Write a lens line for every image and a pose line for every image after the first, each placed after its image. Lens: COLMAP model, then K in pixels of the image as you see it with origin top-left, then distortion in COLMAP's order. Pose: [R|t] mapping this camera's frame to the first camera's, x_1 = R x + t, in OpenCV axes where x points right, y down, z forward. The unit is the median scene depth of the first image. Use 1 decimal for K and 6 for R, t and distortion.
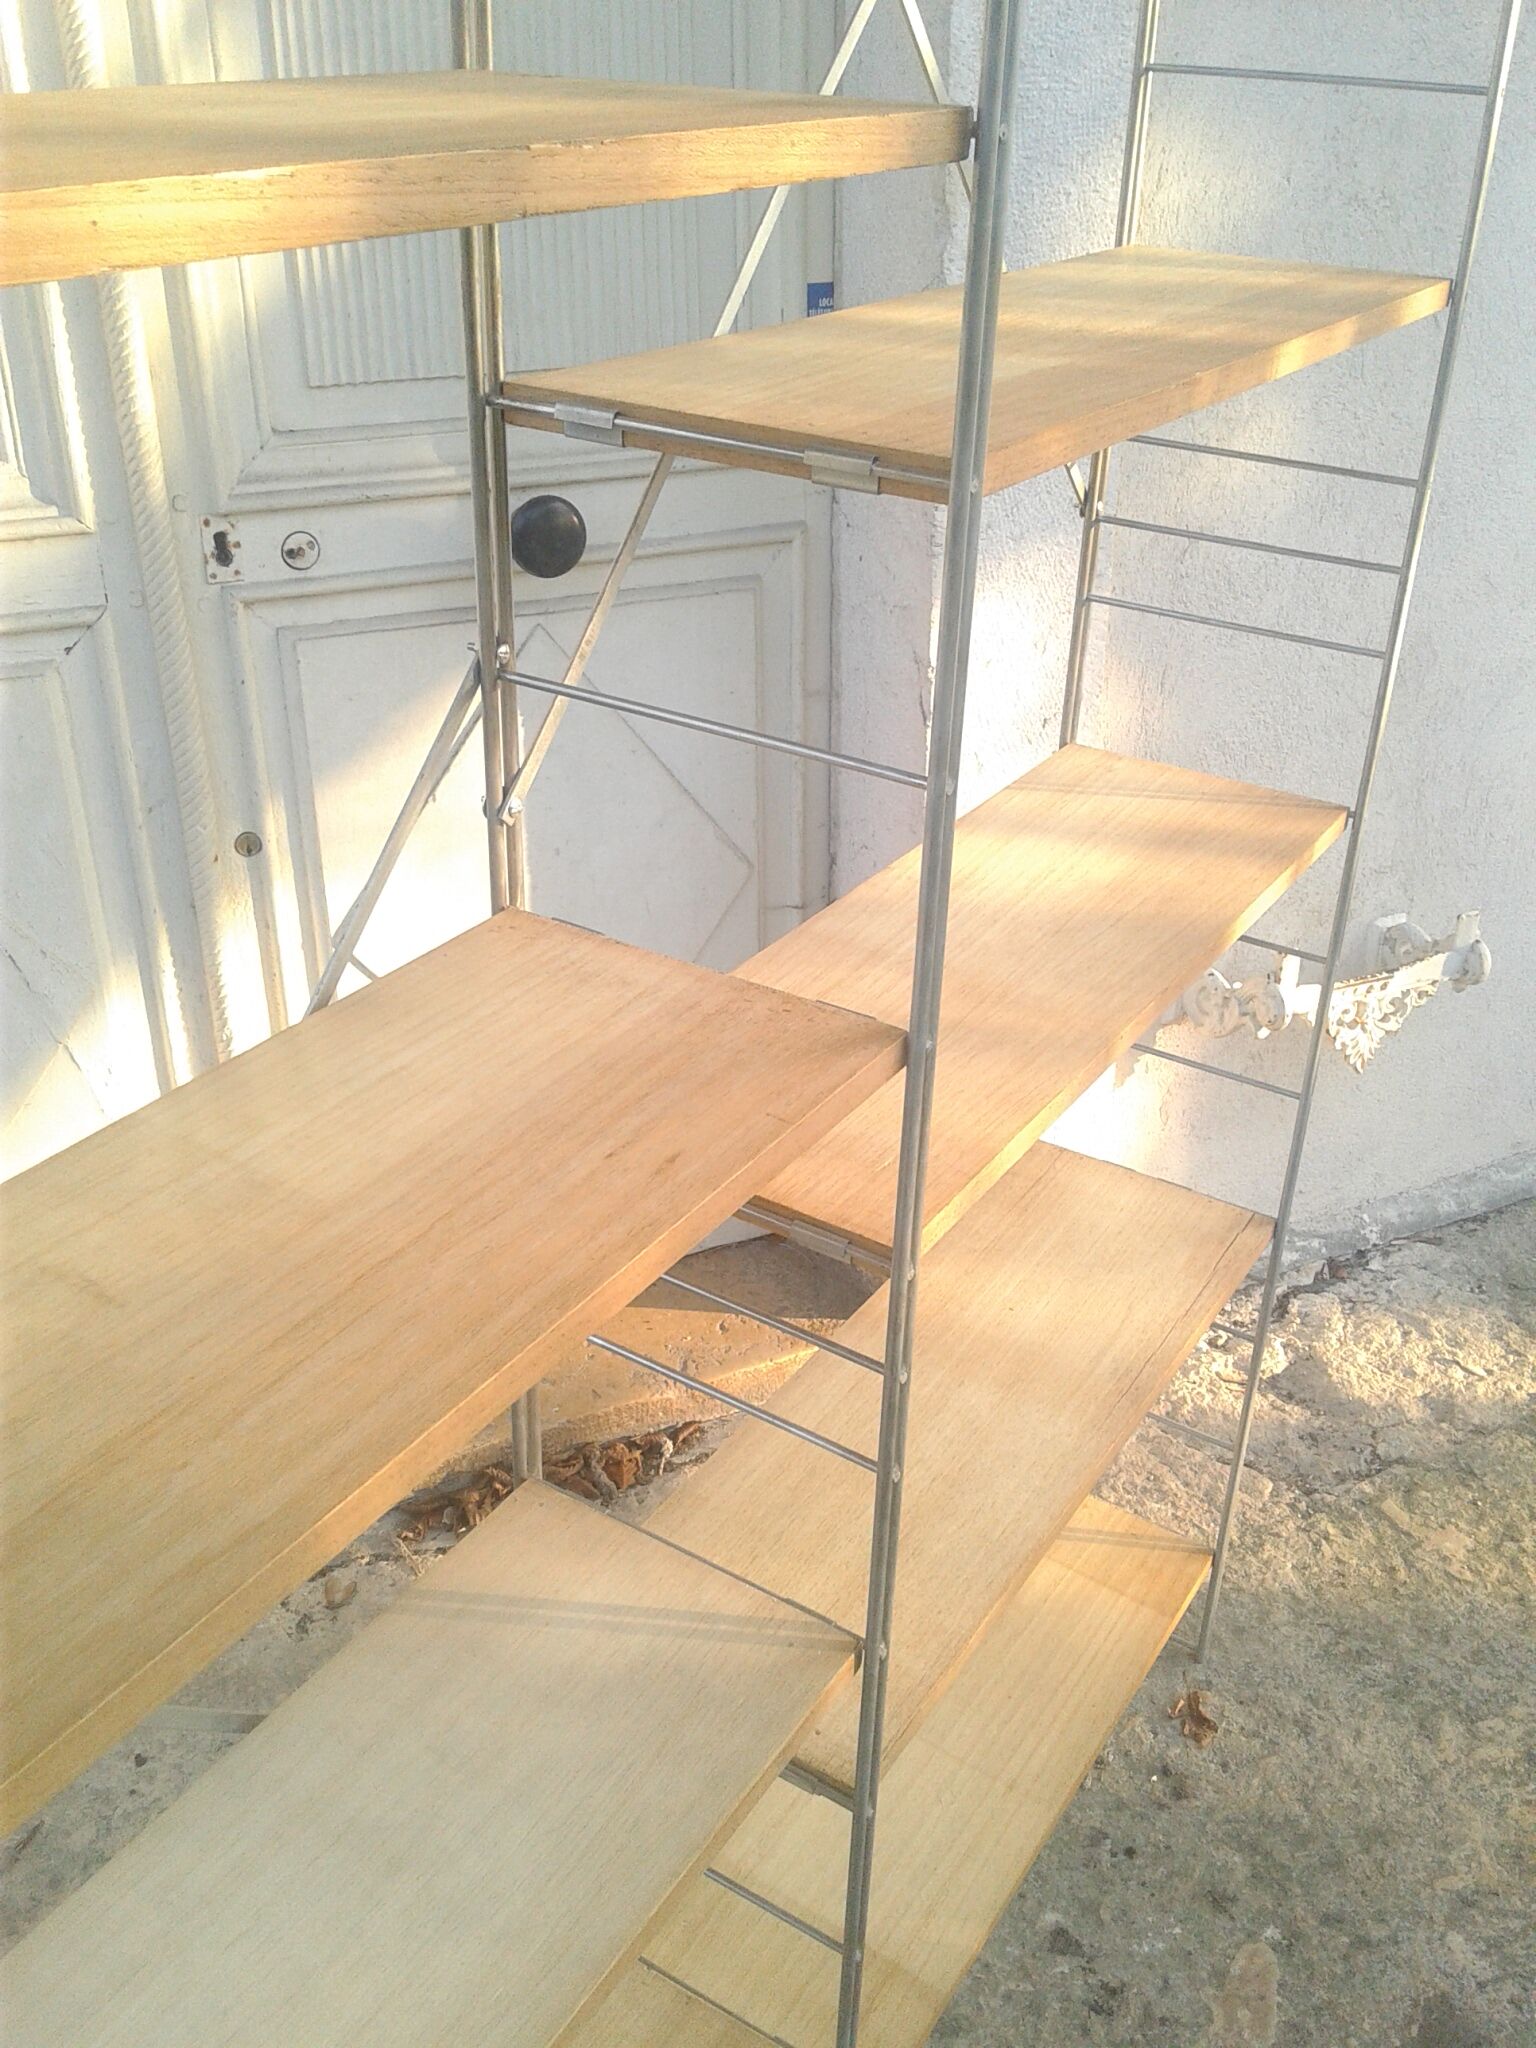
lens RADIAL K [[1944.9, 0, 768.0], [0, 1944.9, 1024.0], [0, 0, 1]] dist [0.150188, -0.298256]
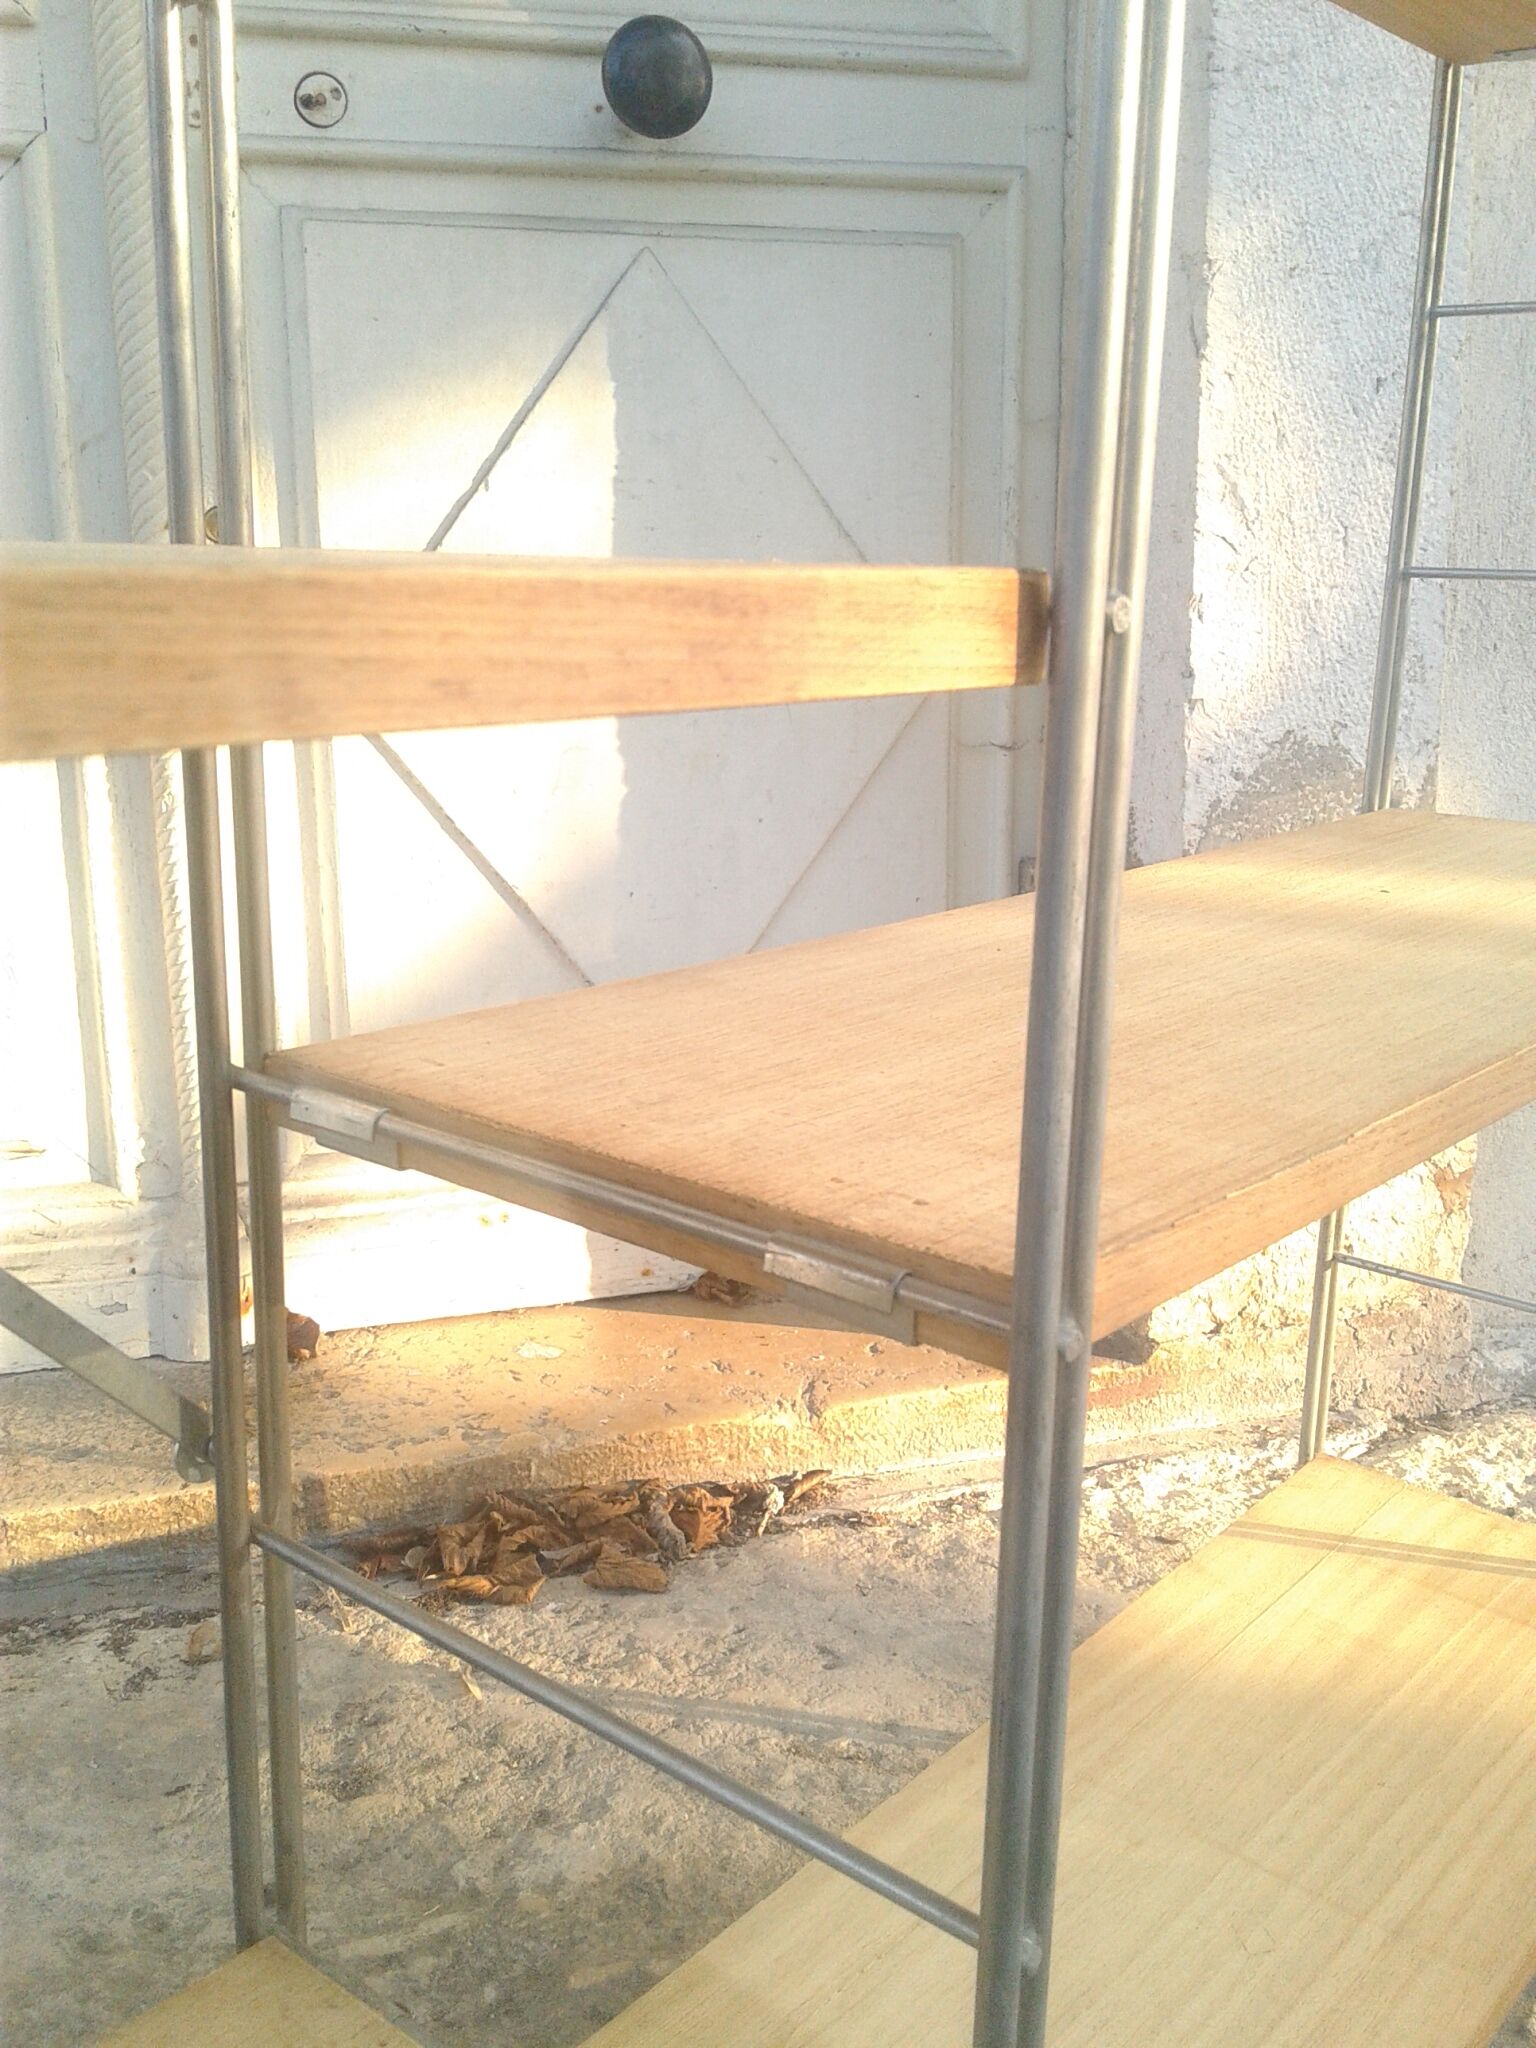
lens RADIAL K [[1946.5, 0, 766.7], [0, 1946.5, 983.7], [0, 0, 1]] dist [0.137186, -0.261796]
pose [[0.991840, 0.023009, -0.125395, 0.024347], [-0.054906, 0.964782, -0.257255, 0.250137], [0.115060, 0.262041, 0.958173, 0.401317]]
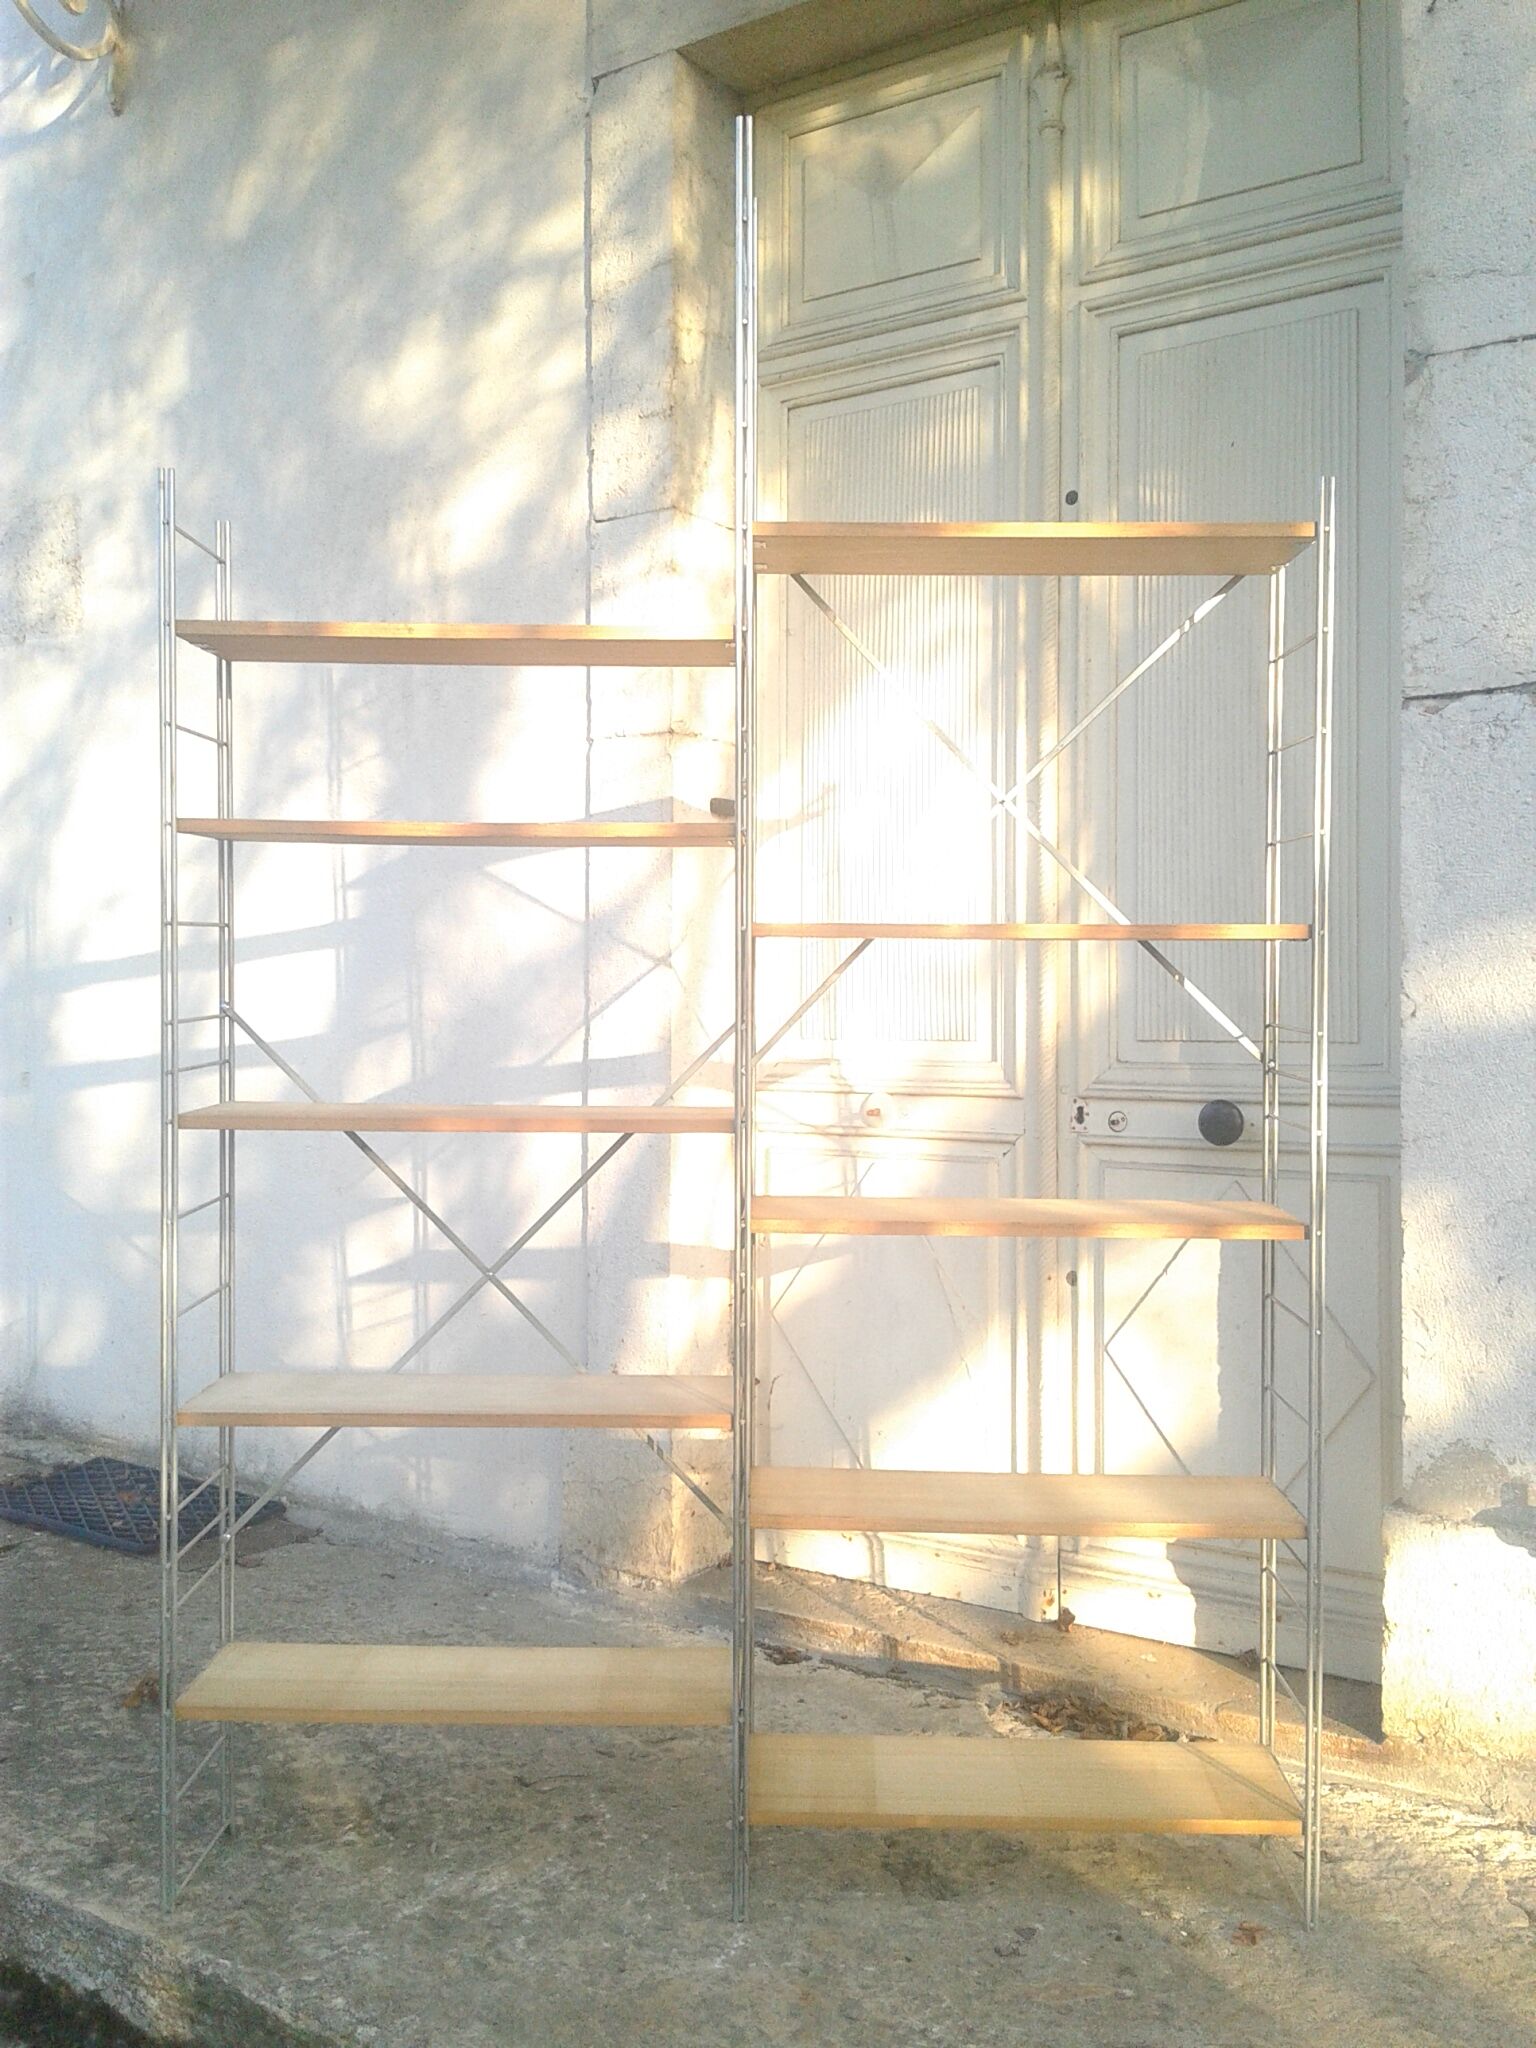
lens RADIAL K [[1934.9, 0, 768.0], [0, 1934.9, 1024.0], [0, 0, 1]] dist [0.108117, -0.263976]
pose [[0.522121, 0.011929, -0.852788, 1.141889], [-0.397166, 0.888267, -0.230741, 0.230106], [0.754751, 0.459173, 0.468520, -0.149175]]
